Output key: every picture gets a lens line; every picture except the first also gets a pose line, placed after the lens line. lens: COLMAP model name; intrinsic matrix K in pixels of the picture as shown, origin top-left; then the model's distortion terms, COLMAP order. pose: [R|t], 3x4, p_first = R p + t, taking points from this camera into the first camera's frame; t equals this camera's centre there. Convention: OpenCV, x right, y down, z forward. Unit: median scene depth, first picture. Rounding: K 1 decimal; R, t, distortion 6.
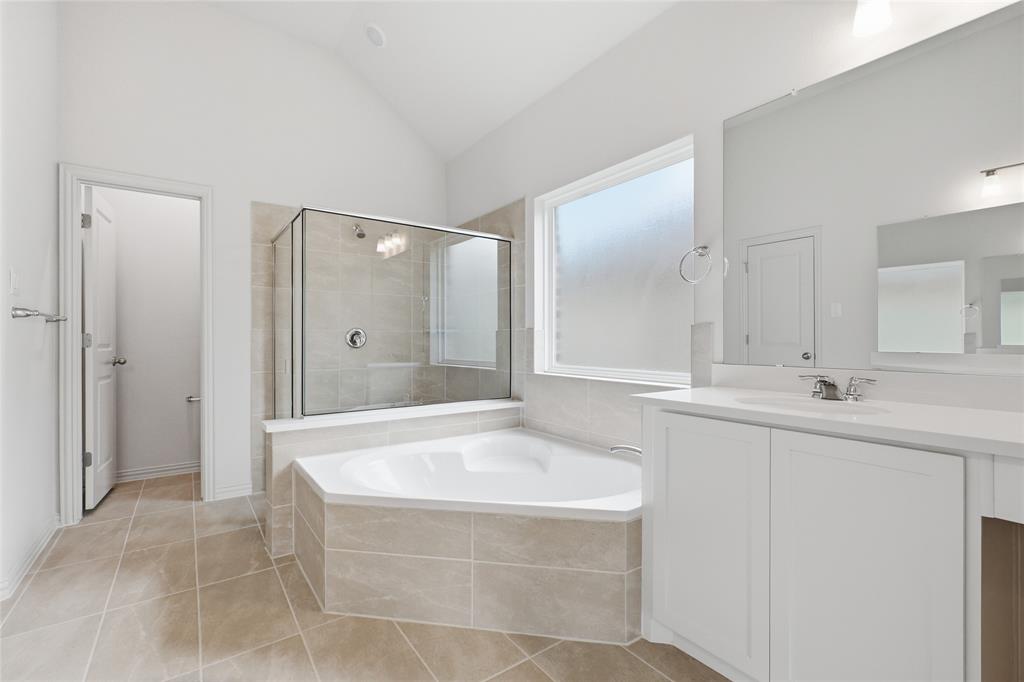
lens RADIAL K [[441.8, 0, 513.6], [0, 441.8, 342.5], [0, 0, 1]] dist [0.000353, -0.000448]
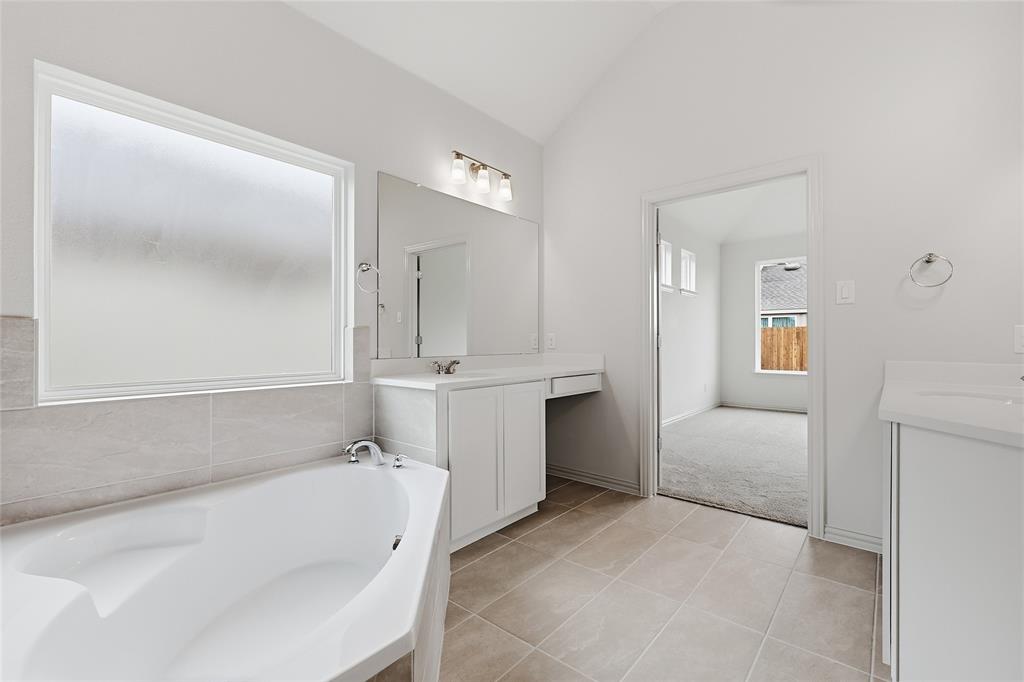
lens RADIAL K [[441.8, 0, 510.0], [0, 441.8, 341.7], [0, 0, 1]] dist [0.000353, -0.000448]
pose [[-0.225725, -0.006679, 0.974168, -1.103068], [-0.002887, 0.999977, 0.006187, -0.014805], [-0.974187, -0.001416, -0.225739, 1.156856]]
